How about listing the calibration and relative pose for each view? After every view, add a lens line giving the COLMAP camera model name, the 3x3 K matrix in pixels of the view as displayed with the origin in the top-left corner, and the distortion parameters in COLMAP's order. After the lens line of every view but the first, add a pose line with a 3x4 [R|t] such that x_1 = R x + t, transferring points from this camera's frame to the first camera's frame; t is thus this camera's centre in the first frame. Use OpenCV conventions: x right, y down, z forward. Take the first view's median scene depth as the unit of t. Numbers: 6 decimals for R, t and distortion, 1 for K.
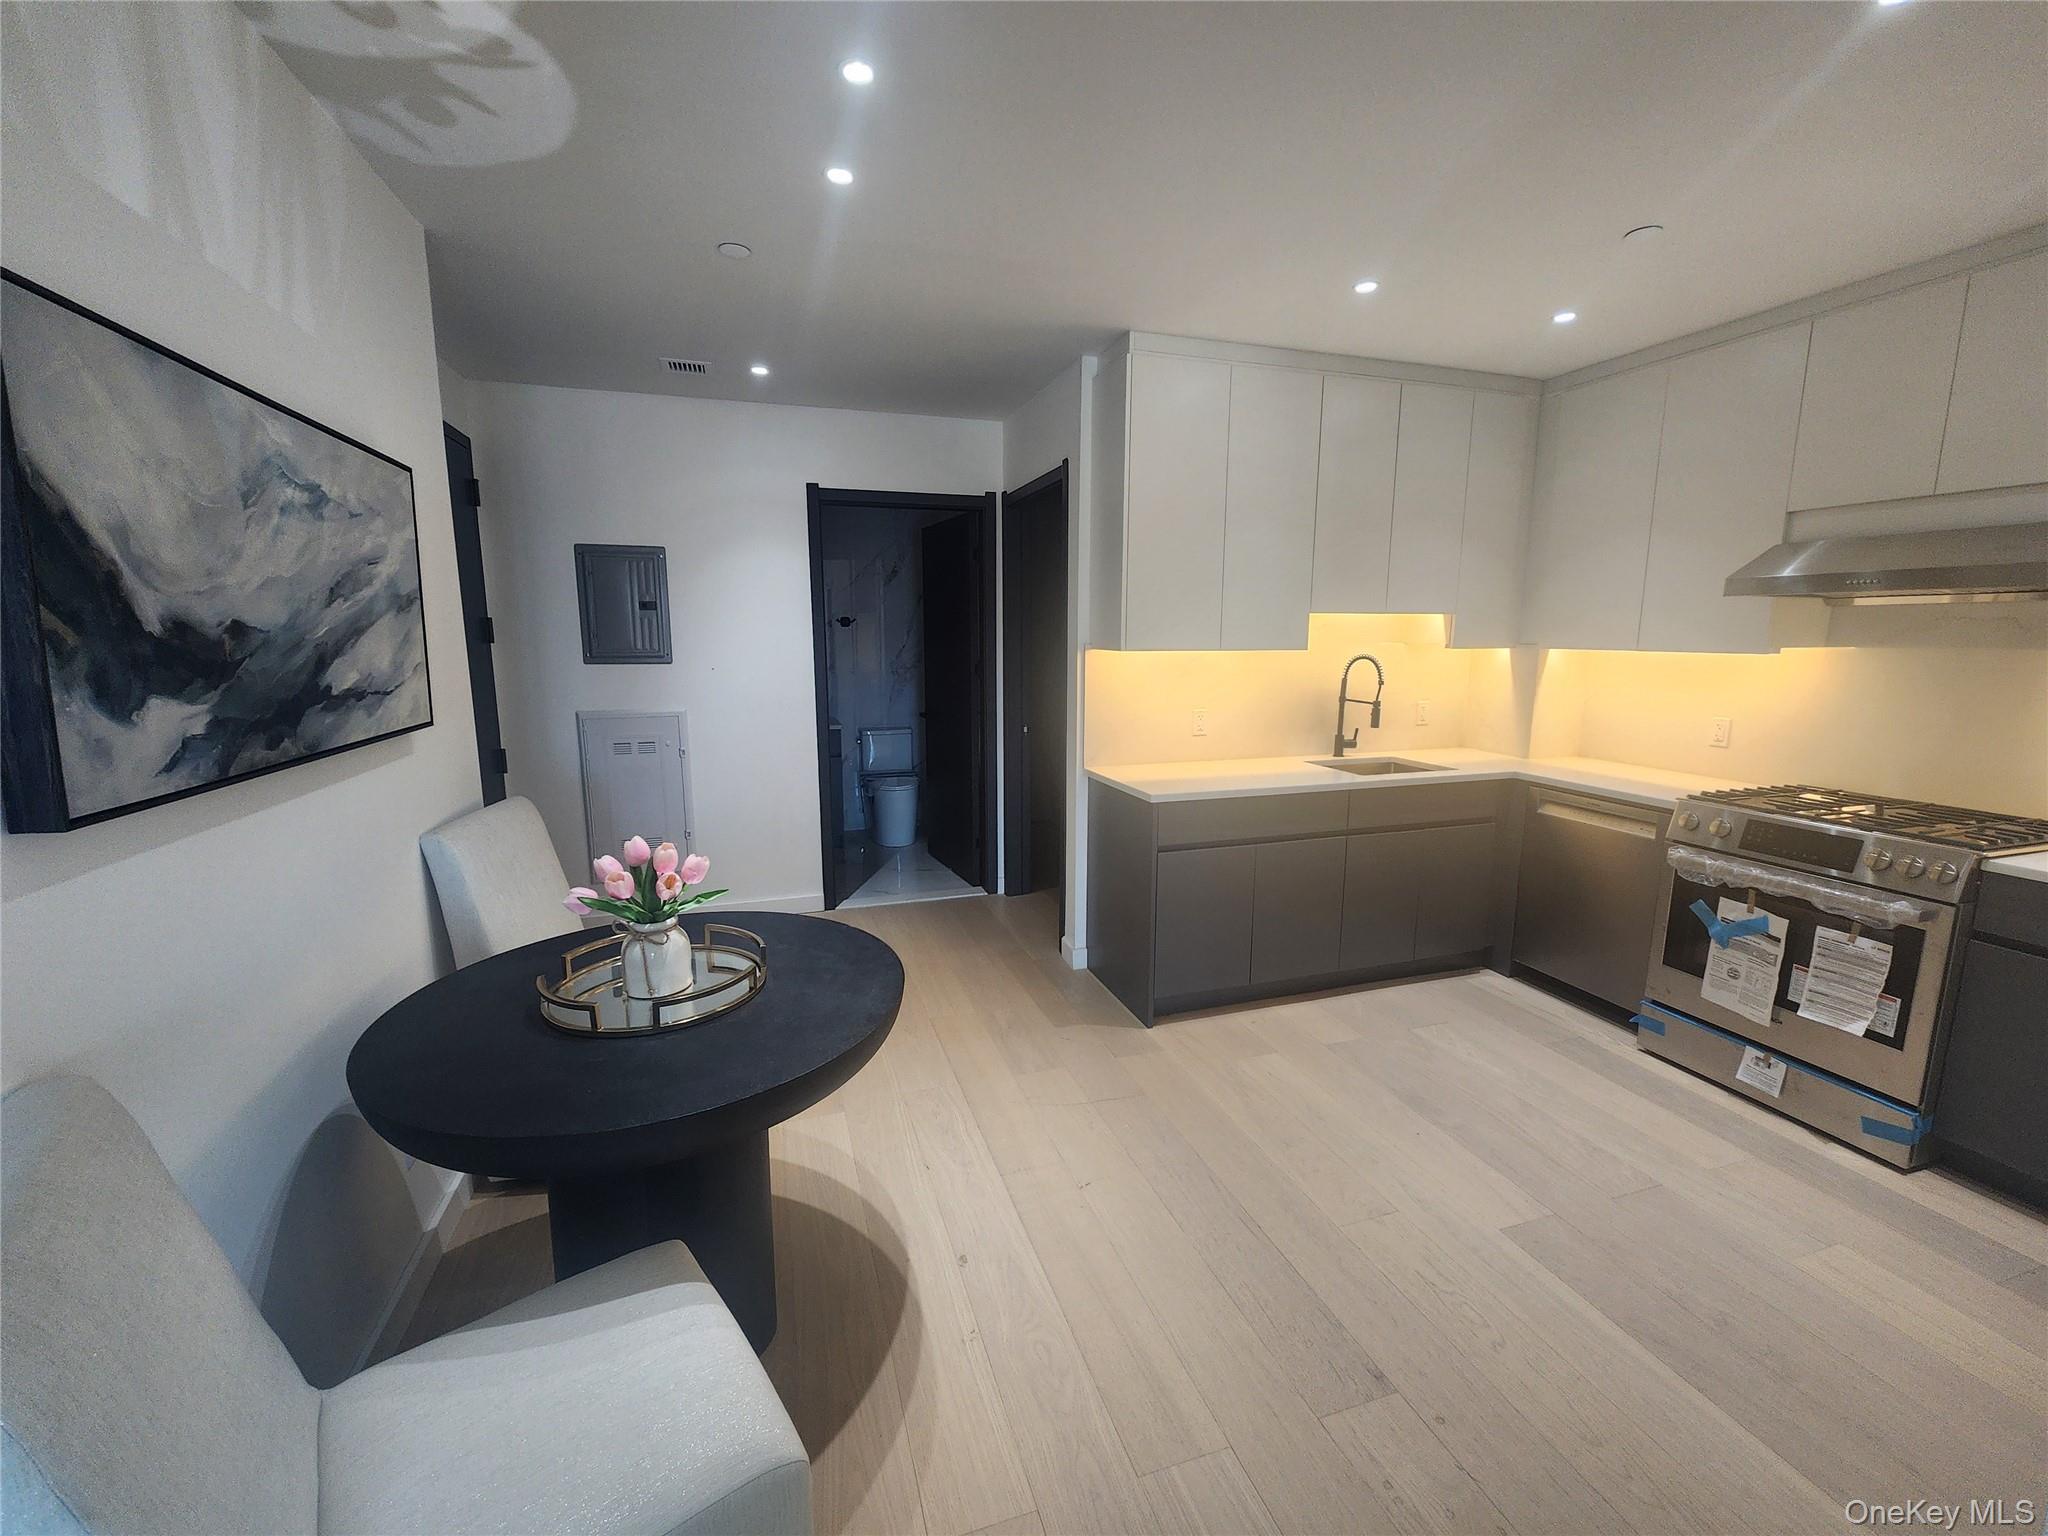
lens RADIAL K [[845.7, 0, 1029.2], [0, 845.7, 768.7], [0, 0, 1]] dist [-0.001086, 0.000095]
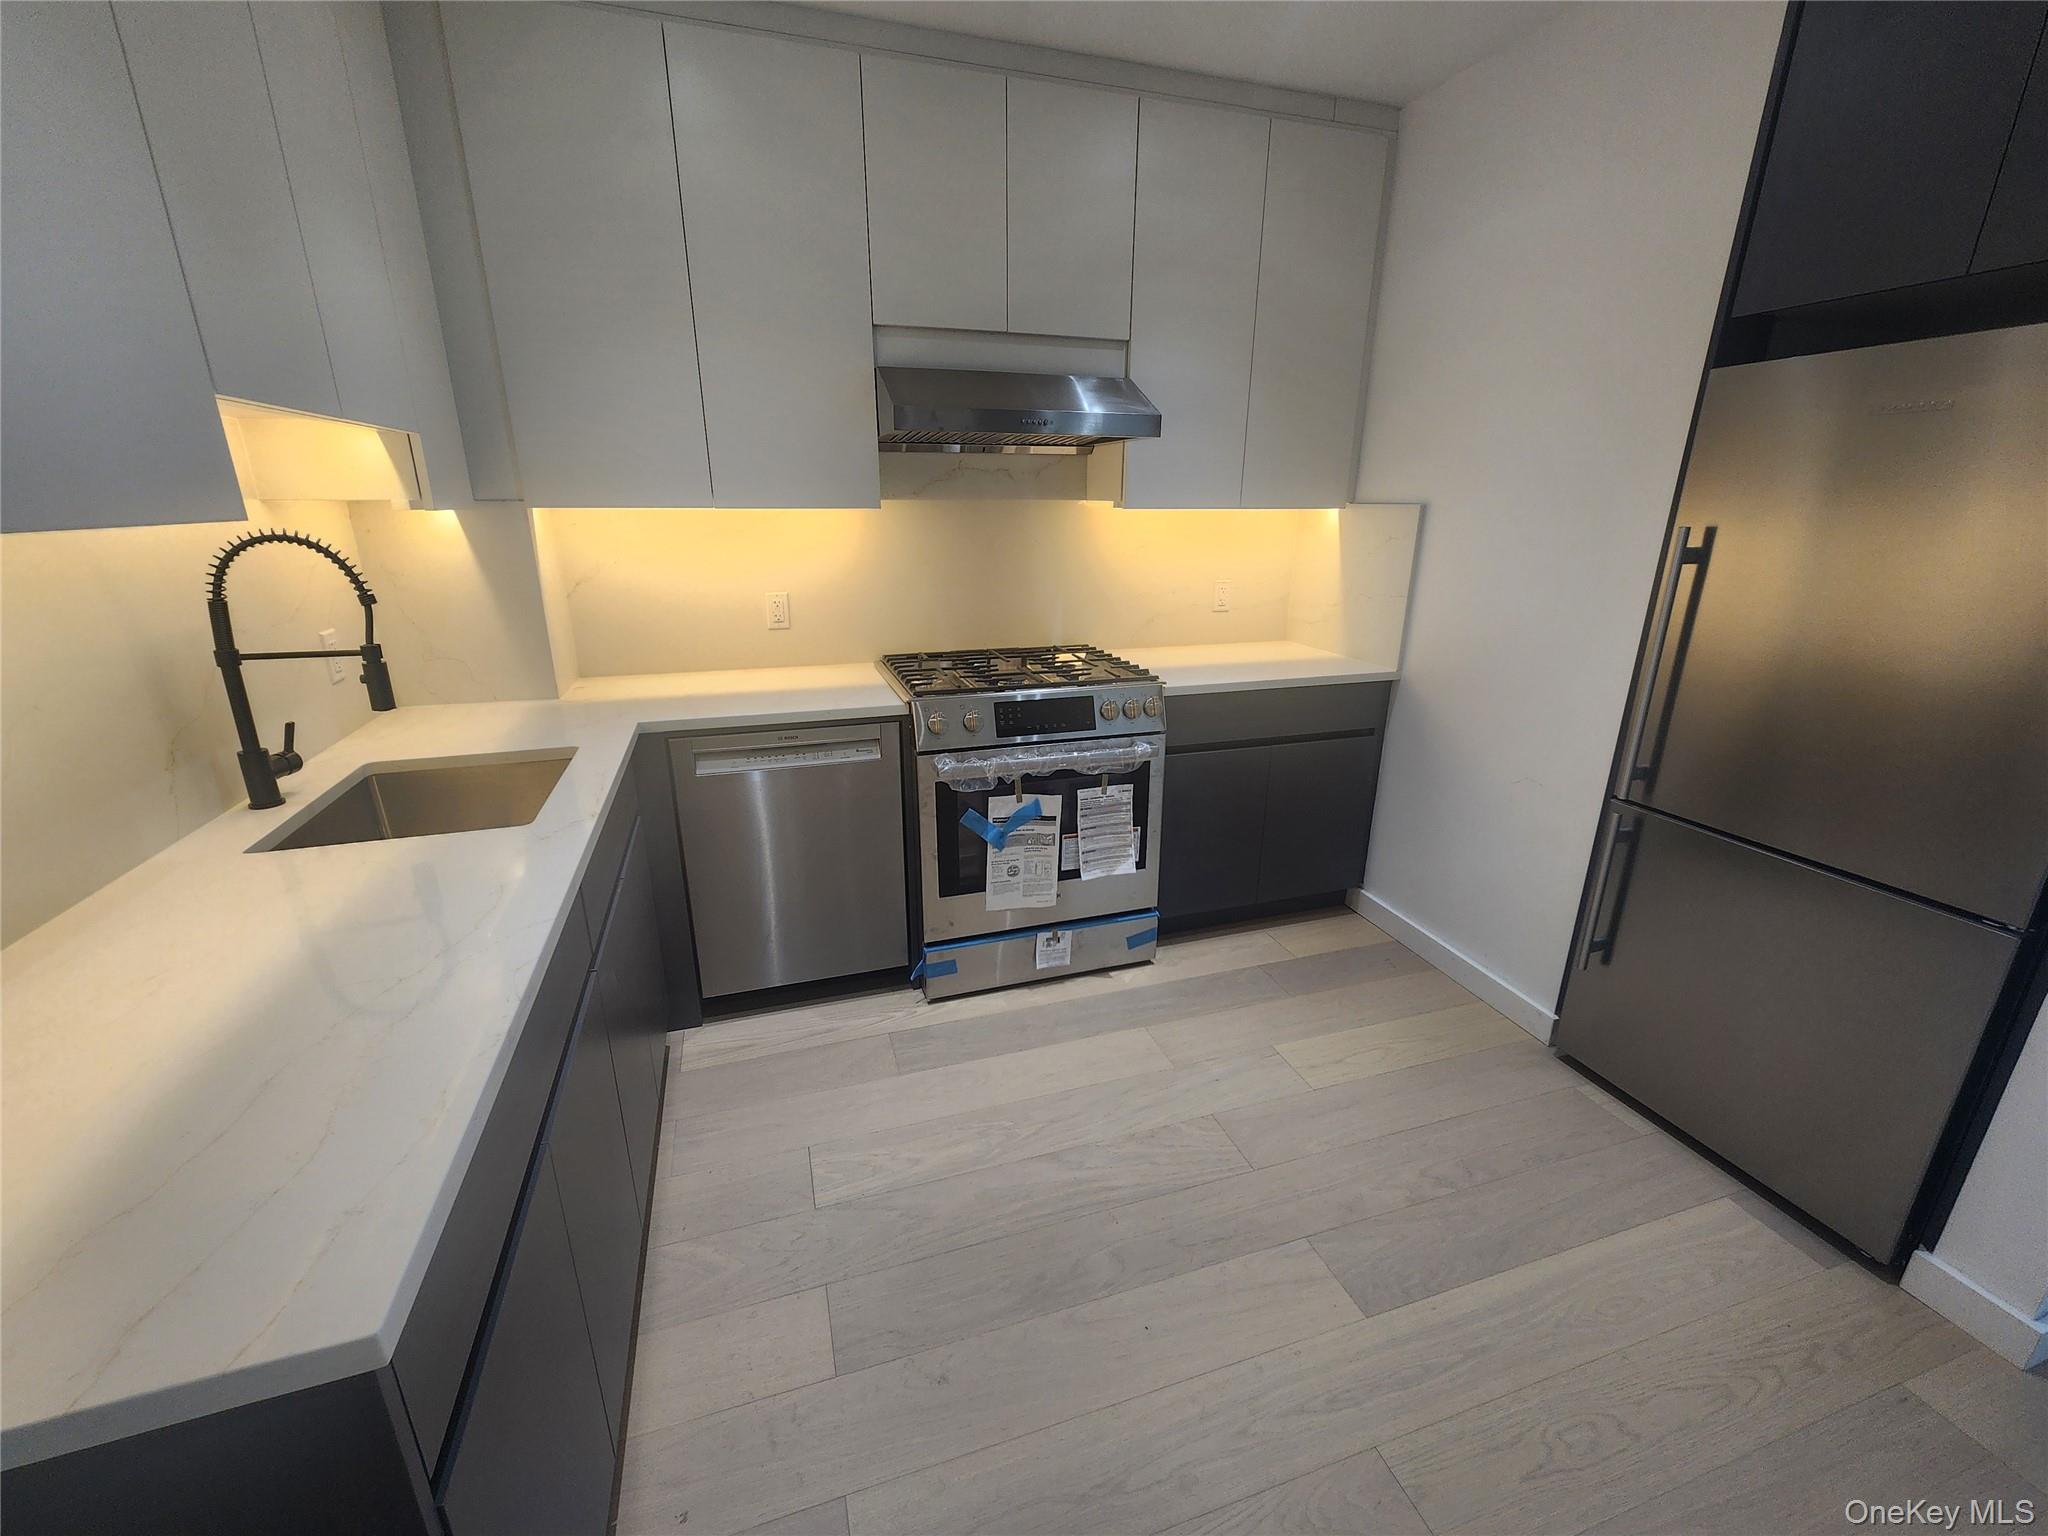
lens RADIAL K [[845.7, 0, 1029.2], [0, 845.7, 768.7], [0, 0, 1]] dist [-0.001086, 0.000095]
pose [[-0.001804, -0.306662, 0.951817, 0.003202], [0.158185, 0.939747, 0.303073, -0.153252], [-0.987408, 0.151109, 0.046814, 1.062196]]
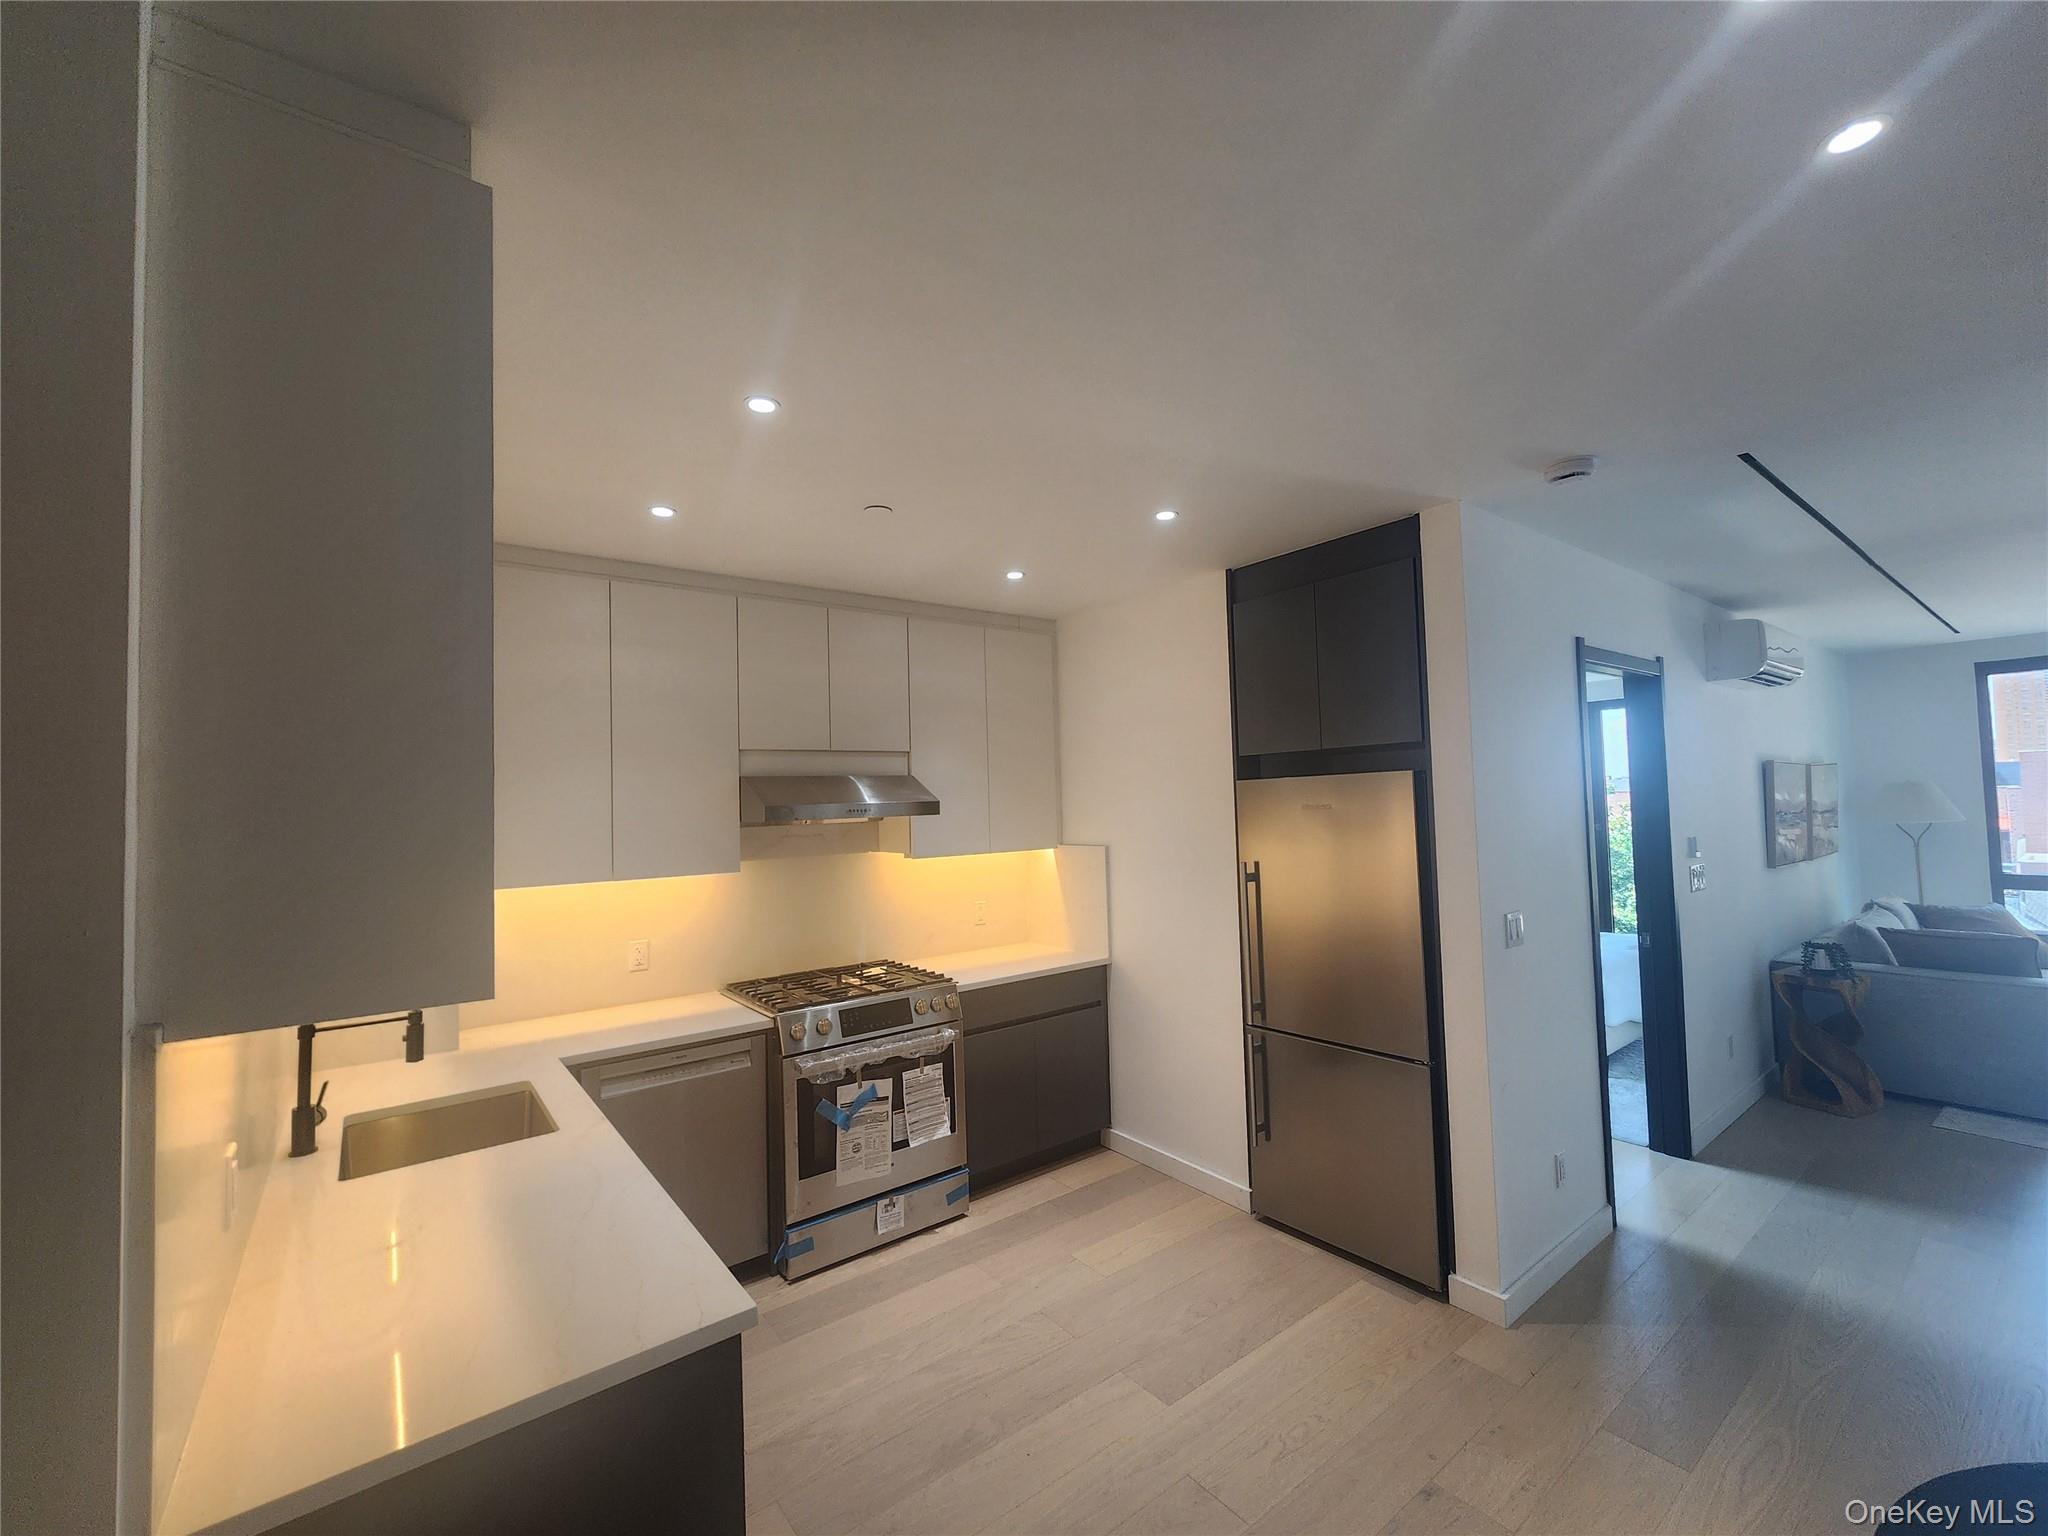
lens RADIAL K [[845.7, 0, 1029.2], [0, 845.7, 768.7], [0, 0, 1]] dist [-0.001086, 0.000095]
pose [[-0.334860, 0.048678, 0.941010, -0.389463], [0.183049, 0.983000, 0.014289, -0.267563], [-0.924317, 0.177036, -0.338078, 1.241472]]
